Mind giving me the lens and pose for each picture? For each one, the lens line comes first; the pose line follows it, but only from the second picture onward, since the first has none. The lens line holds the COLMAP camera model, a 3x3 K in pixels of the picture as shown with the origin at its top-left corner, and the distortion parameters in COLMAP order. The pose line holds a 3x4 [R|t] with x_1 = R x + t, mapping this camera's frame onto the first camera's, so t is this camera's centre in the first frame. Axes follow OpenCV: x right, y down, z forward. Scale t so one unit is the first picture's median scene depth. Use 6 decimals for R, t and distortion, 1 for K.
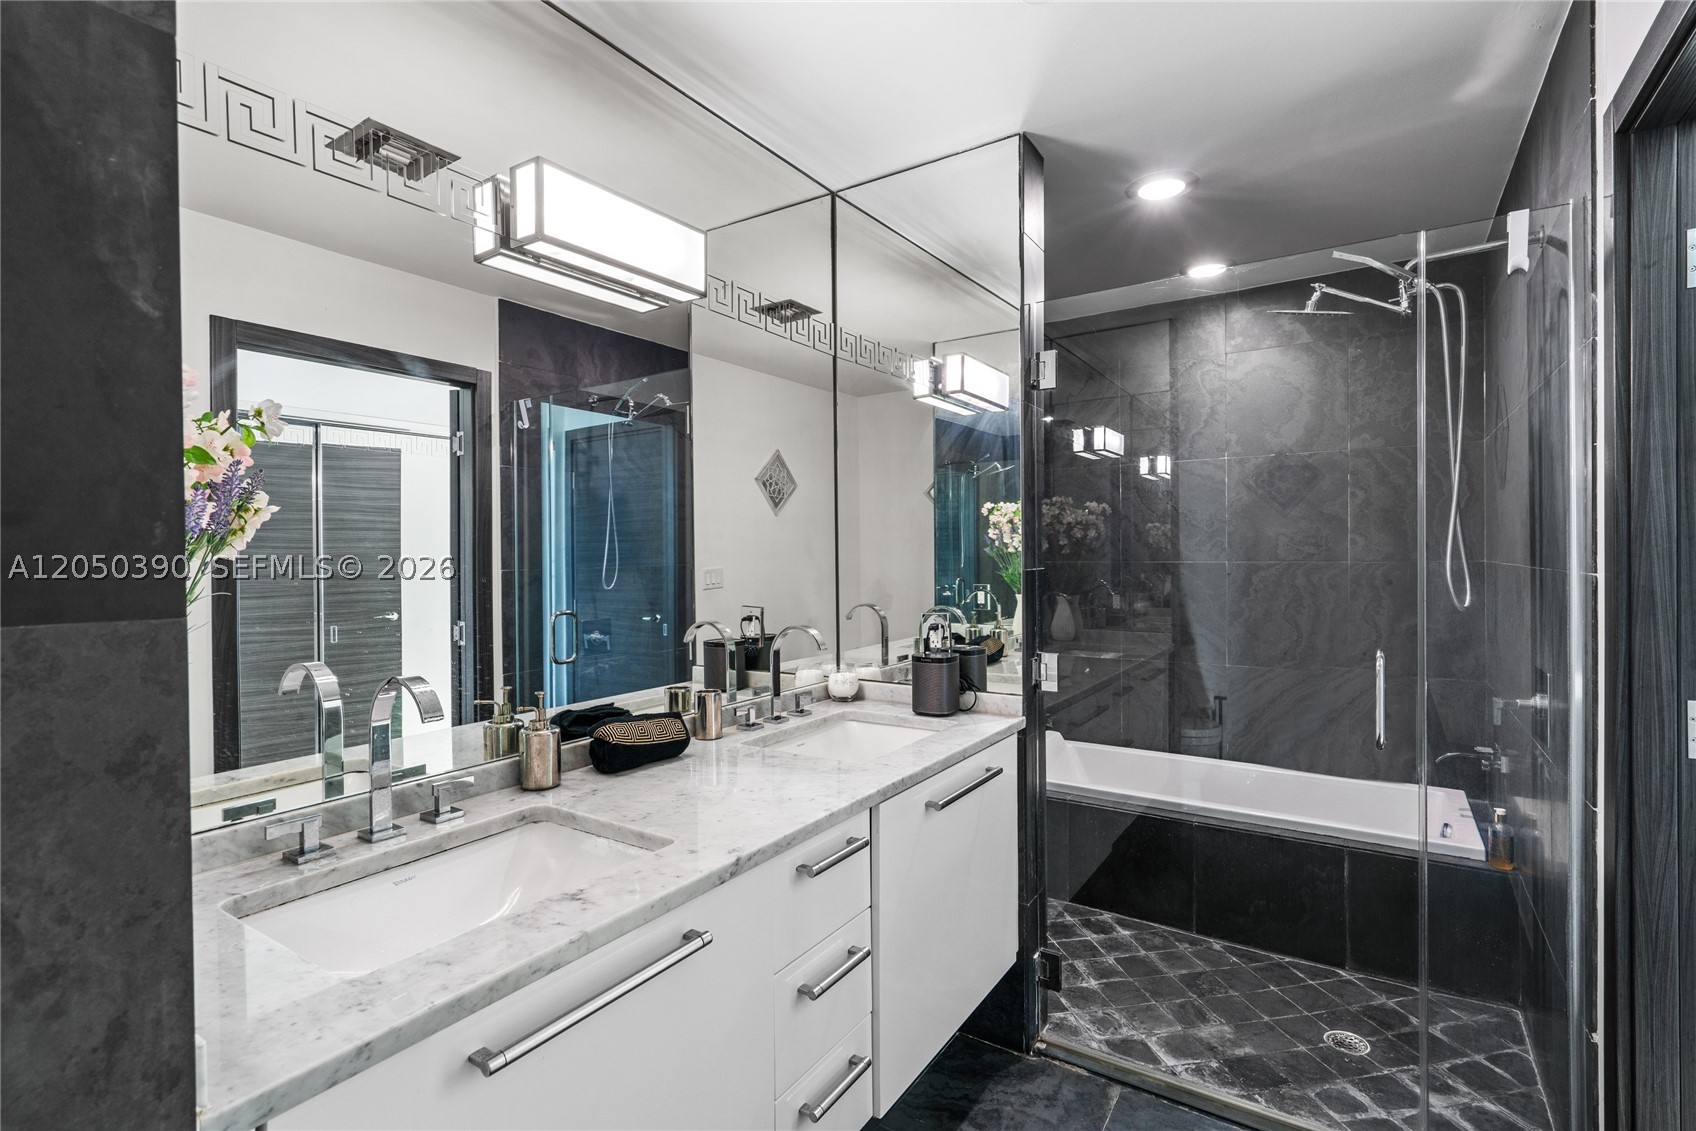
lens RADIAL K [[797.0, 0, 845.4], [0, 797.0, 561.7], [0, 0, 1]] dist [-0.001506, 0.002036]
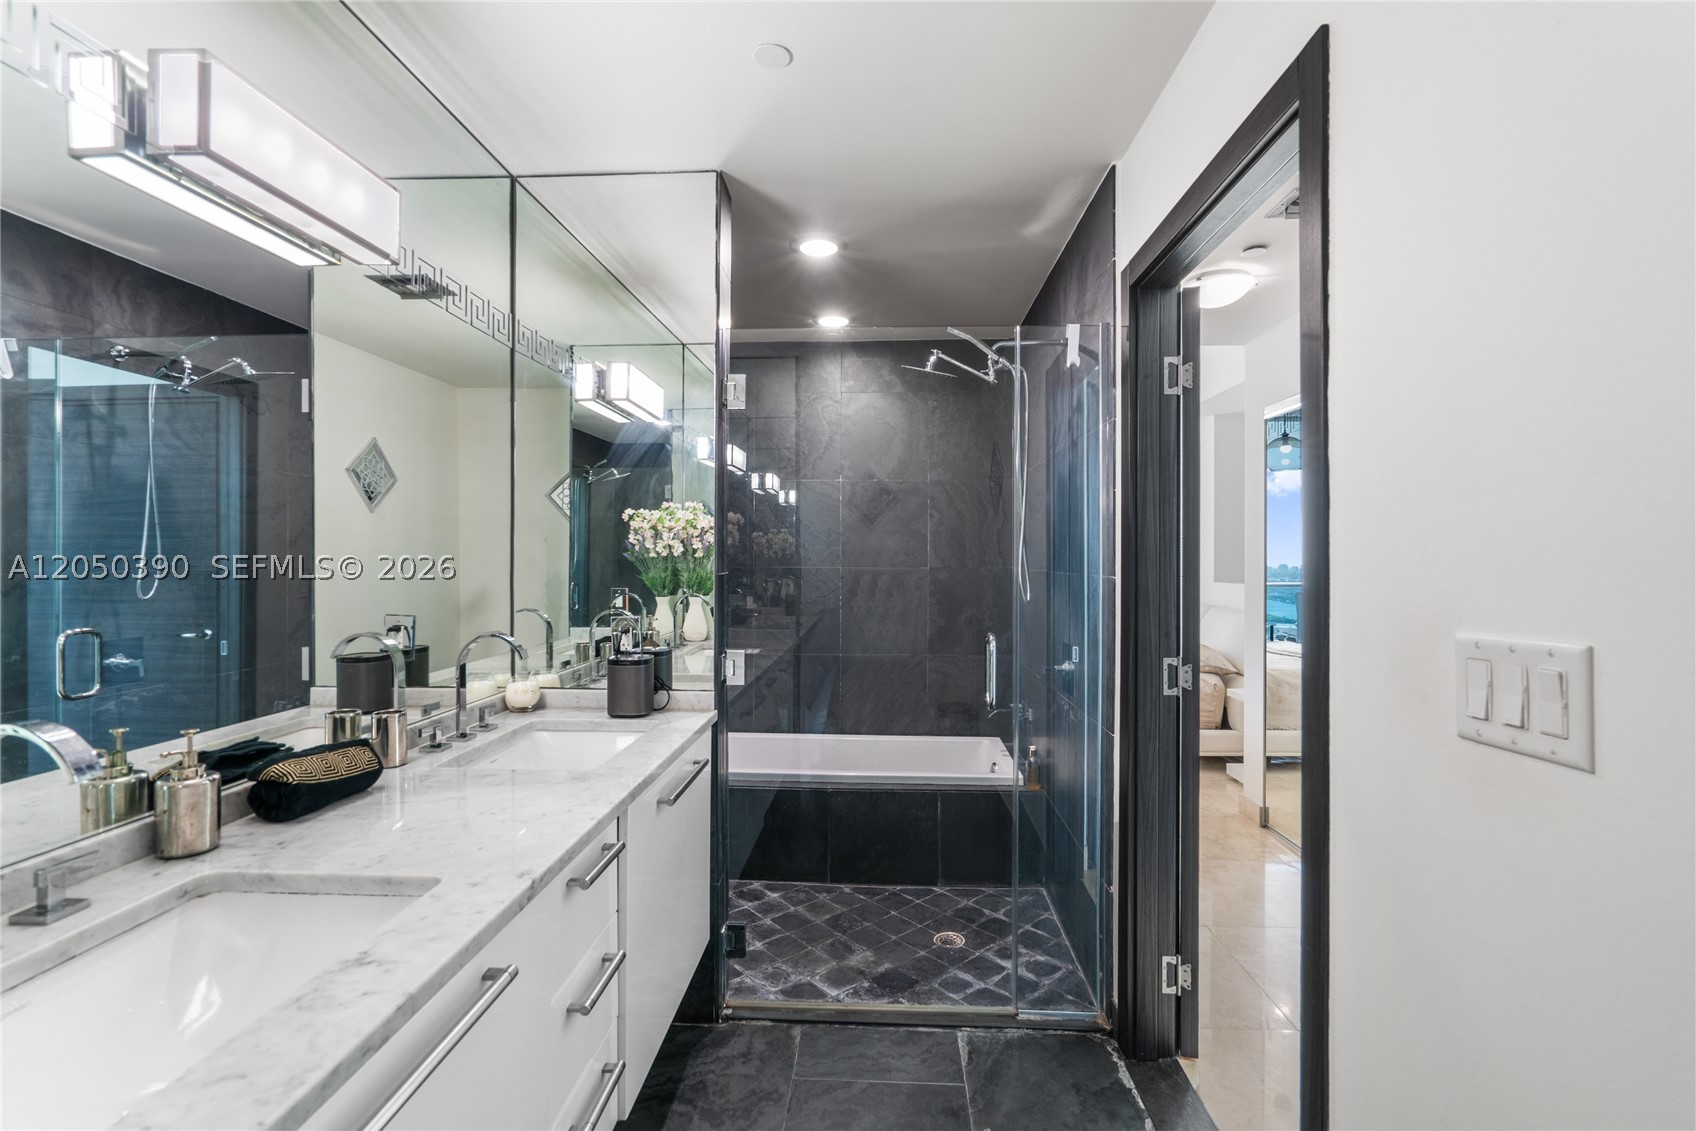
lens RADIAL K [[764.4, 0, 847.1], [0, 764.4, 561.3], [0, 0, 1]] dist [-0.010544, 0.005872]
pose [[0.859755, 0.008474, 0.510637, -0.147163], [-0.005212, 0.999956, -0.007819, 0.000323], [-0.510680, 0.004061, 0.859761, 0.019862]]
